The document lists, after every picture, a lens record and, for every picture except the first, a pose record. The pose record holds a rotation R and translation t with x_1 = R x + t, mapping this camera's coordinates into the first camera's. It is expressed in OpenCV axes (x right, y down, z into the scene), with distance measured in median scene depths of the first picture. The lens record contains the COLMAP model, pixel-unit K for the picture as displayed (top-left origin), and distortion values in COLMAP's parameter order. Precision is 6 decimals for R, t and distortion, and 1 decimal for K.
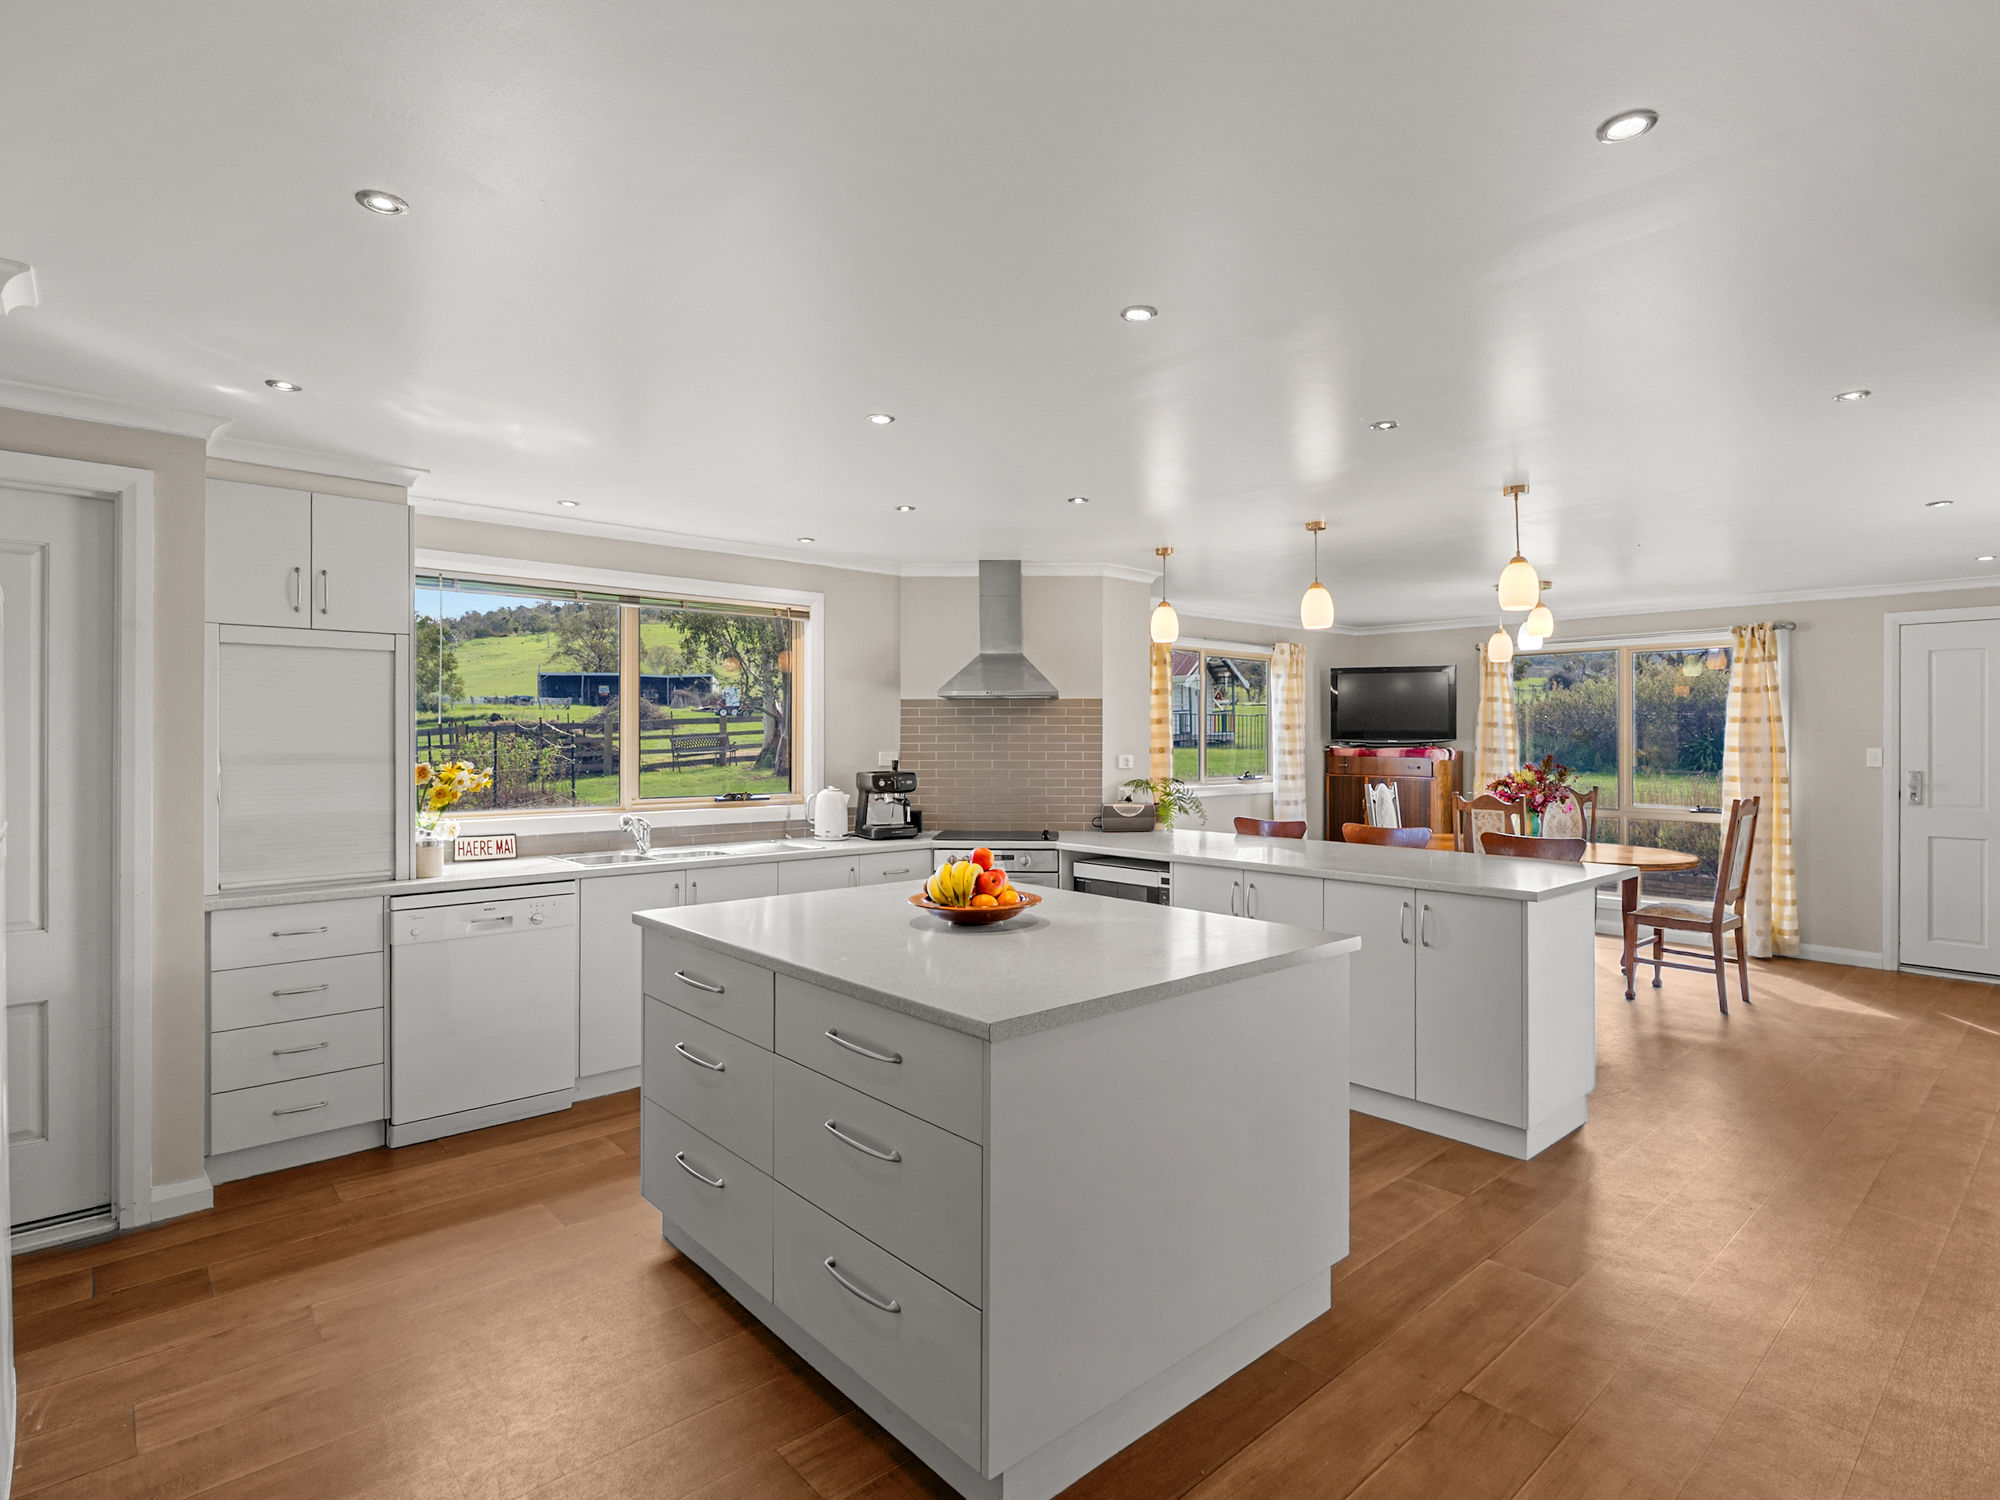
lens RADIAL K [[1019.6, 0, 1000.0], [0, 1019.6, 750.0], [0, 0, 1]] dist [-0.002148, -0.000150]
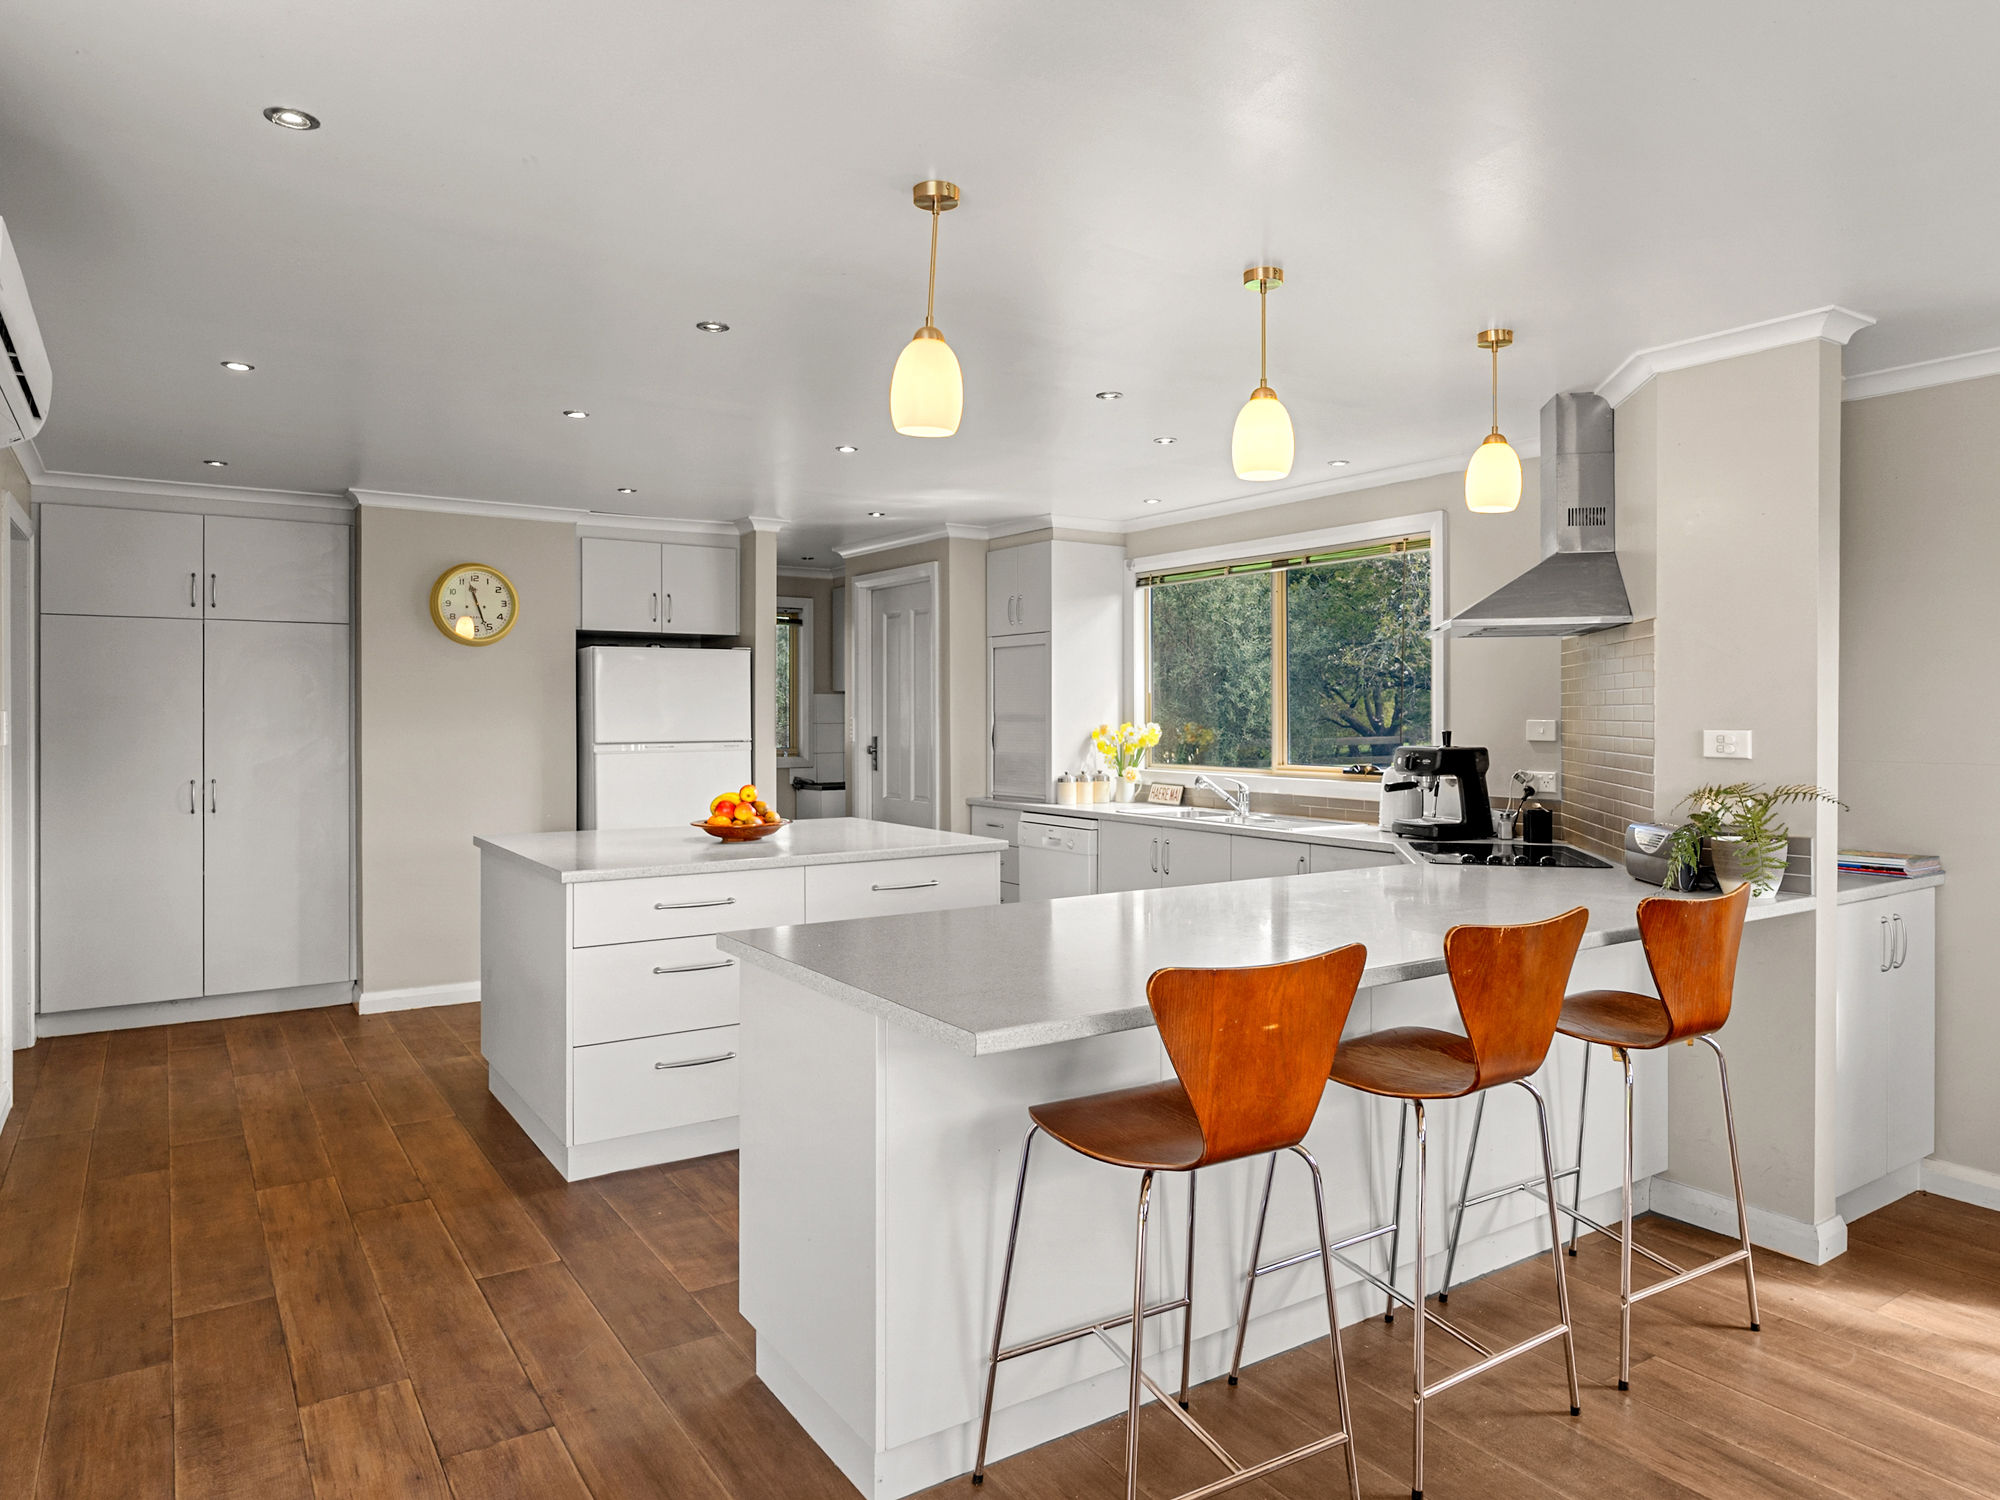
lens RADIAL K [[1285.1, 0, 1000.0], [0, 1285.1, 750.0], [0, 0, 1]] dist [-0.002904, -0.000244]
pose [[-0.145519, 0.027191, -0.988982, 1.019132], [-0.009294, 0.999541, 0.028849, -0.000226], [0.989312, 0.013389, -0.145199, 1.016525]]
